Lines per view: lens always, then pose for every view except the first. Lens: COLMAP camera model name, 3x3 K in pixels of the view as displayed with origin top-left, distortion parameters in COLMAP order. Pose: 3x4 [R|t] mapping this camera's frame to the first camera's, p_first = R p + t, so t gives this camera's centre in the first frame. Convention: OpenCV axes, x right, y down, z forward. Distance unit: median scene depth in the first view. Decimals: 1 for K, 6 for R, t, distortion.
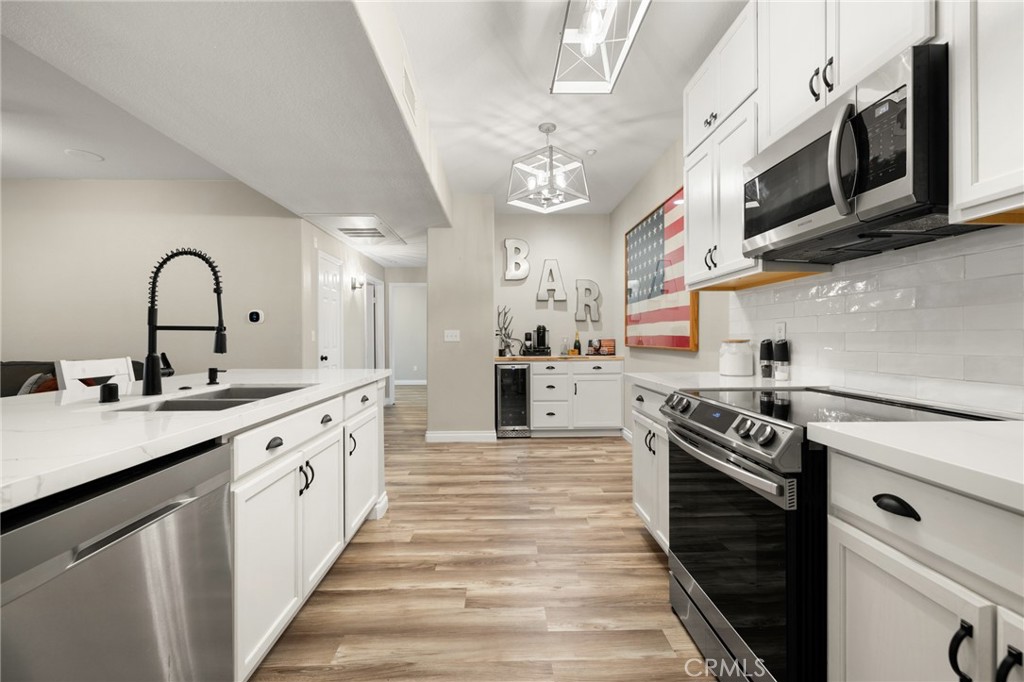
lens RADIAL K [[444.0, 0, 513.4], [0, 444.0, 341.1], [0, 0, 1]] dist [0.000130, -0.000766]
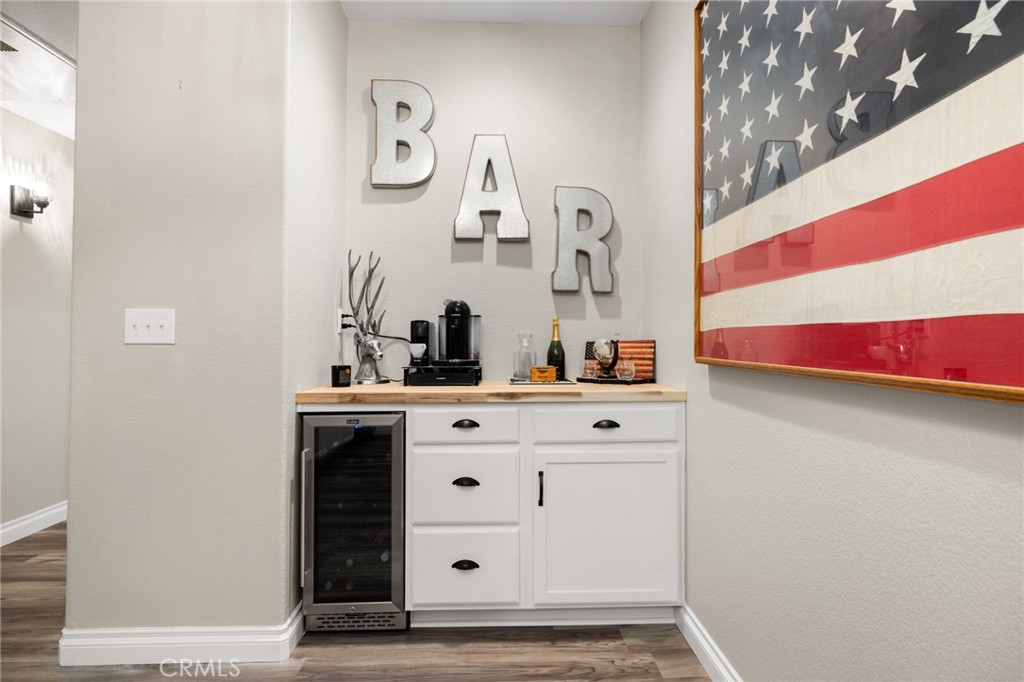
lens RADIAL K [[512.8, 0, 515.4], [0, 512.8, 333.8], [0, 0, 1]] dist [-0.014849, -0.000129]
pose [[0.999980, 0.005440, 0.003319, 0.118302], [-0.005383, 0.999840, -0.017088, -0.001350], [-0.003411, 0.017070, 0.999848, 0.613253]]
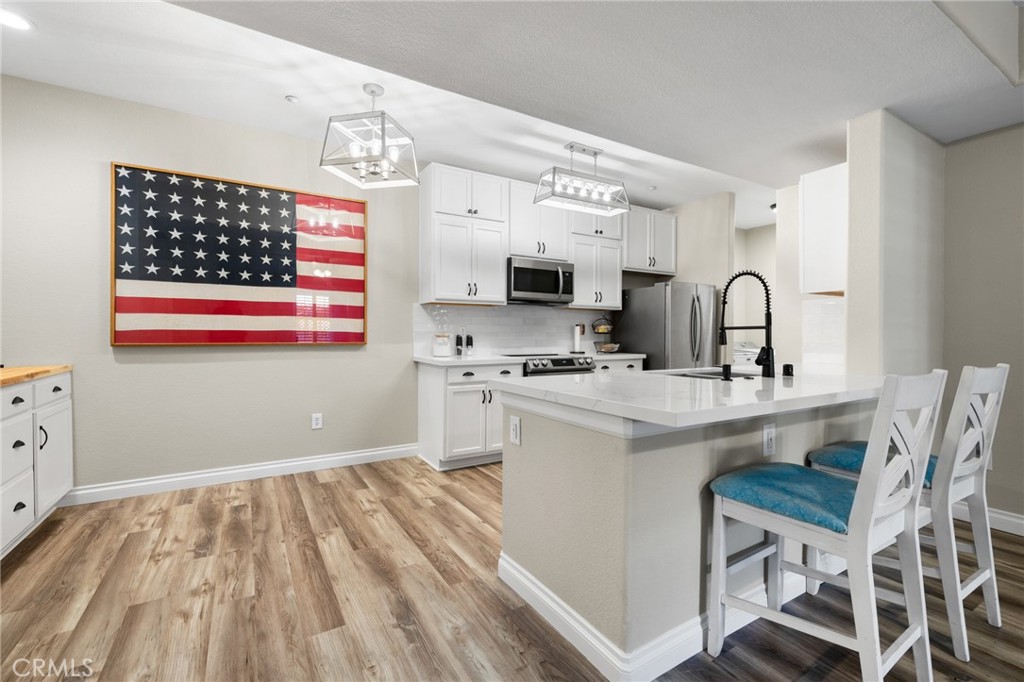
lens RADIAL K [[444.0, 0, 515.1], [0, 444.0, 335.1], [0, 0, 1]] dist [0.000130, -0.000766]
pose [[-0.498875, -0.001951, 0.866672, -0.537496], [0.003435, 0.999985, 0.004229, -0.004427], [-0.866667, 0.005086, -0.498861, 0.788476]]
